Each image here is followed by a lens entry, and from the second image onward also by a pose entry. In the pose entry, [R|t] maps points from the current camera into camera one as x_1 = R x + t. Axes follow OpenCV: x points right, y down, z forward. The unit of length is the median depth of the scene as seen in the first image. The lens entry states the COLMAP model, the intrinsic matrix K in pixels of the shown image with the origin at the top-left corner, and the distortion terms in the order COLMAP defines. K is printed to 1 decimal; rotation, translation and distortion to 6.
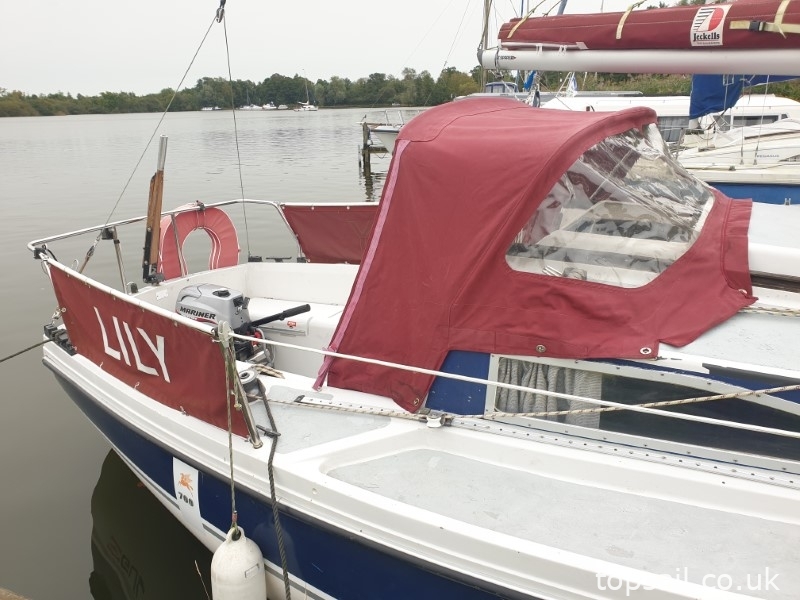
lens RADIAL K [[653.9, 0, 400.0], [0, 653.9, 300.0], [0, 0, 1]] dist [0.008343, 0.003921]
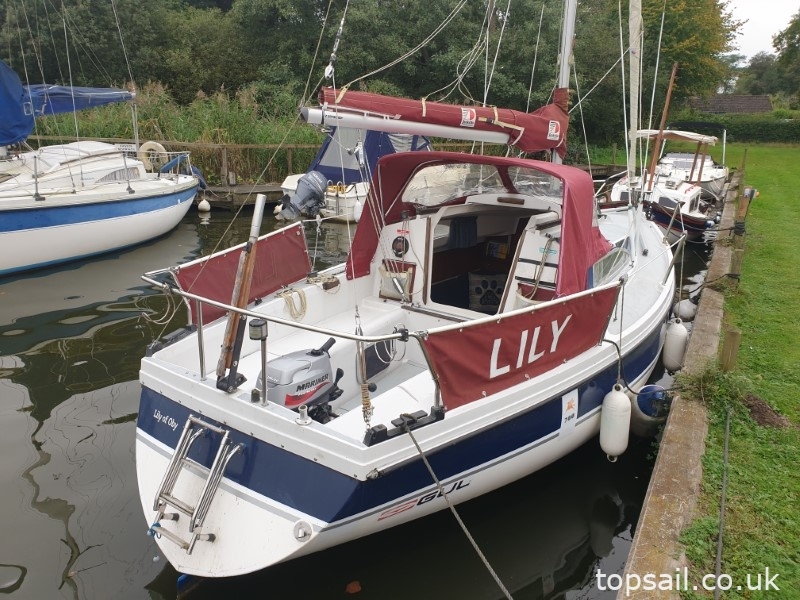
lens RADIAL K [[653.9, 0, 400.0], [0, 653.9, 300.0], [0, 0, 1]] dist [0.008343, 0.003921]
pose [[0.102110, -0.233491, 0.966983, -1.346144], [0.247981, 0.947351, 0.202565, -0.278355], [-0.963369, 0.219109, 0.154635, 0.821036]]
